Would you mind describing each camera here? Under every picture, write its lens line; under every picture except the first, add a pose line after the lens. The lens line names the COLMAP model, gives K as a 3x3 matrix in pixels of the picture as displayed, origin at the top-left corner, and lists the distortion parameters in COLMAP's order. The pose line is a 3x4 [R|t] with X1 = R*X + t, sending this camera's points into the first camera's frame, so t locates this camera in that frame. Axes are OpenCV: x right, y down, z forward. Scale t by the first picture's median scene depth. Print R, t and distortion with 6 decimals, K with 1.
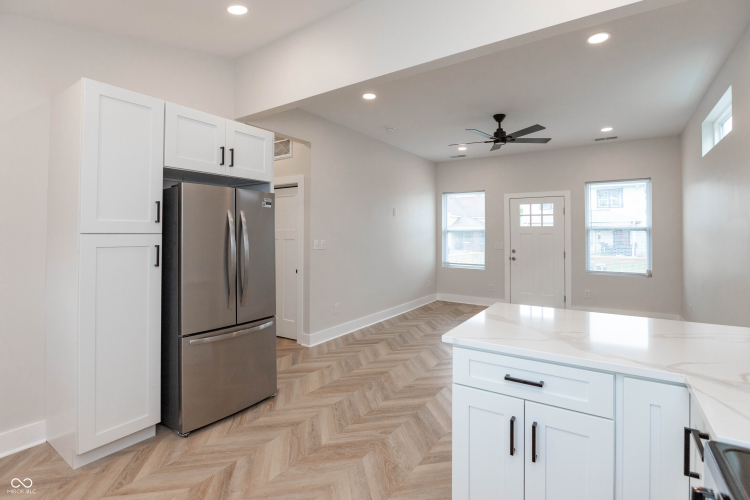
lens RADIAL K [[354.6, 0, 388.8], [0, 354.6, 226.6], [0, 0, 1]] dist [-0.000324, -0.000105]
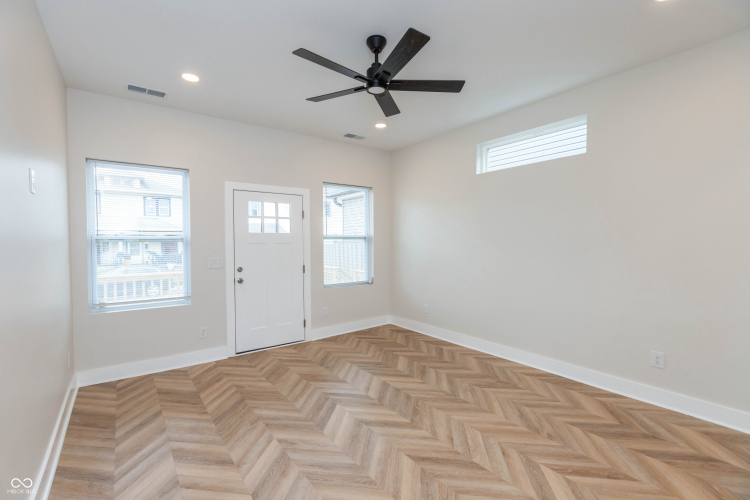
lens RADIAL K [[338.9, 0, 375.0], [0, 338.9, 250.0], [0, 0, 1]] dist [0.000185, 0.000124]
pose [[0.360275, -0.028257, 0.932418, -0.154521], [-0.011830, 0.999322, 0.034856, 0.007494], [-0.932771, -0.023588, 0.359696, 0.552839]]
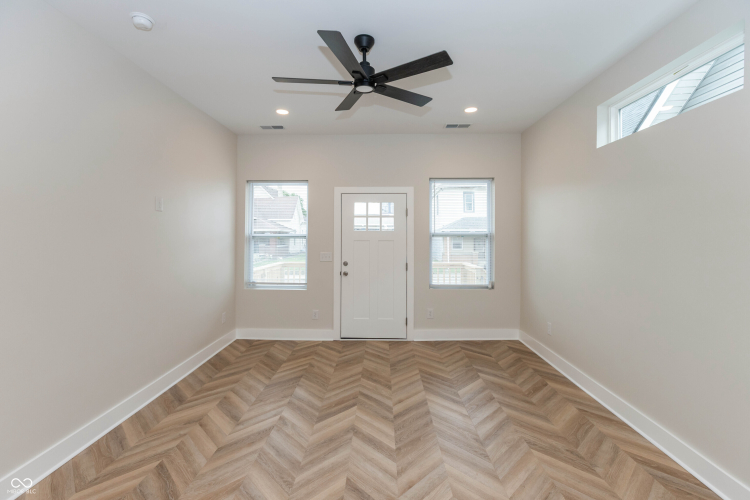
lens RADIAL K [[344.8, 0, 370.7], [0, 344.8, 229.1], [0, 0, 1]] dist [-0.000268, -0.000166]
pose [[0.864827, 0.008567, 0.501997, 0.030833], [-0.009144, 0.999957, -0.001310, -0.003807], [-0.501987, -0.003457, 0.864868, 0.352012]]
